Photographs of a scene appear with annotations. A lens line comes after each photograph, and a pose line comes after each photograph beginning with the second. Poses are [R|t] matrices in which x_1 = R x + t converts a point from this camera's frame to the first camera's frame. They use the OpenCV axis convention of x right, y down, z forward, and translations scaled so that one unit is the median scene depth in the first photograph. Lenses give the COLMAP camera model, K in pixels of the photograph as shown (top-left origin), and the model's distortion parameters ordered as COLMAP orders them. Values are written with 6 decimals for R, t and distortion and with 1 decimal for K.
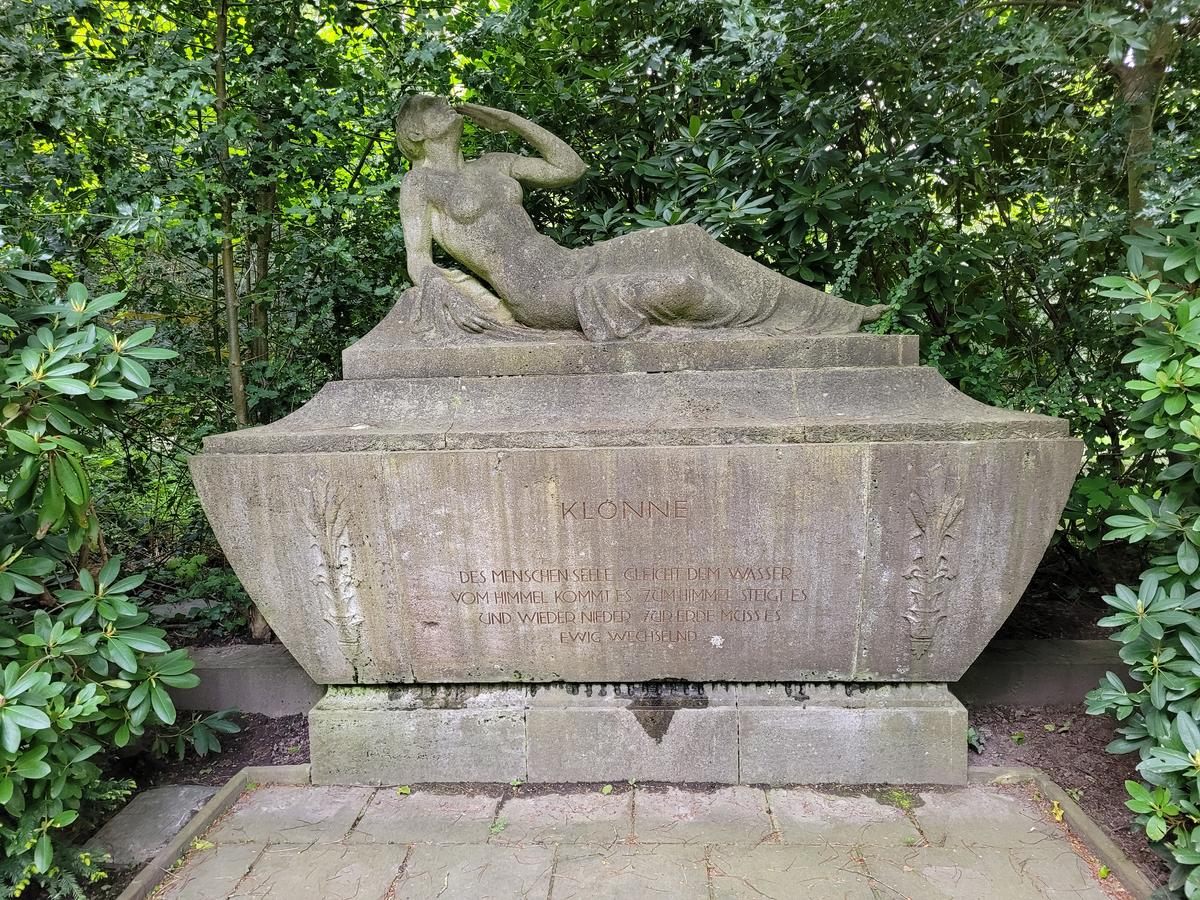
lens RADIAL K [[914.7, 0, 600.5], [0, 914.7, 442.8], [0, 0, 1]] dist [-0.014918, -0.000535]
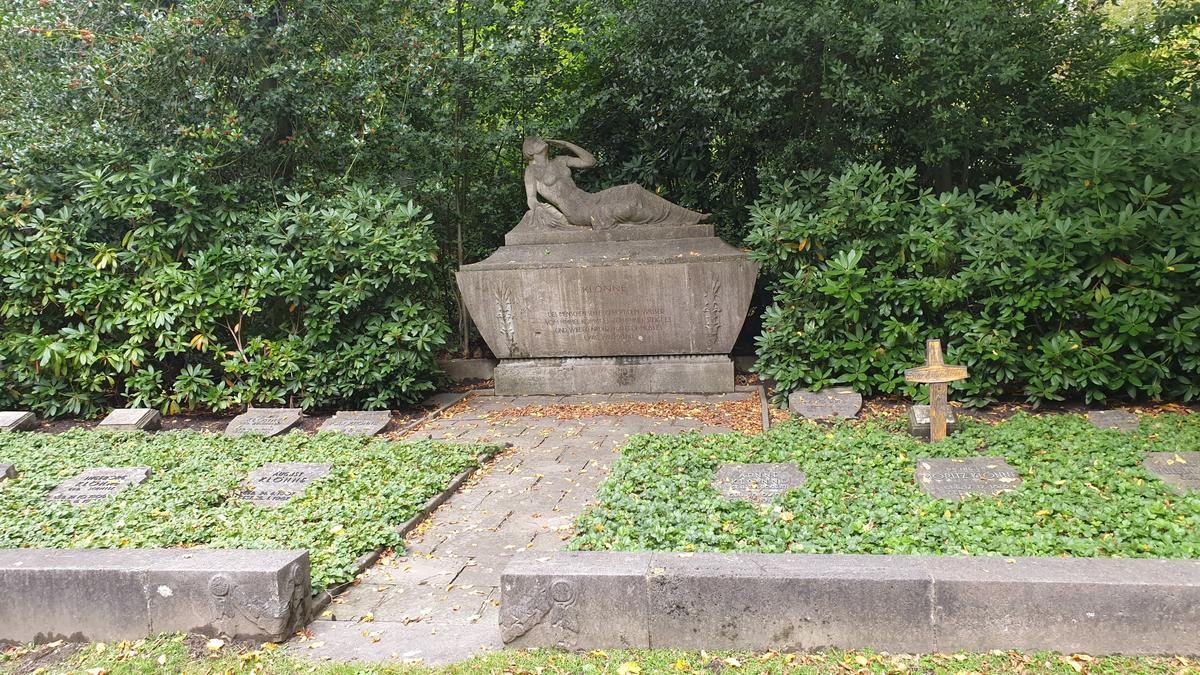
lens RADIAL K [[869.9, 0, 603.2], [0, 869.9, 341.7], [0, 0, 1]] dist [0.006159, -0.000082]
pose [[0.995033, -0.007874, -0.099236, 0.271276], [0.009947, 0.999742, 0.020416, 0.170400], [0.099050, -0.021302, 0.994854, -1.600613]]
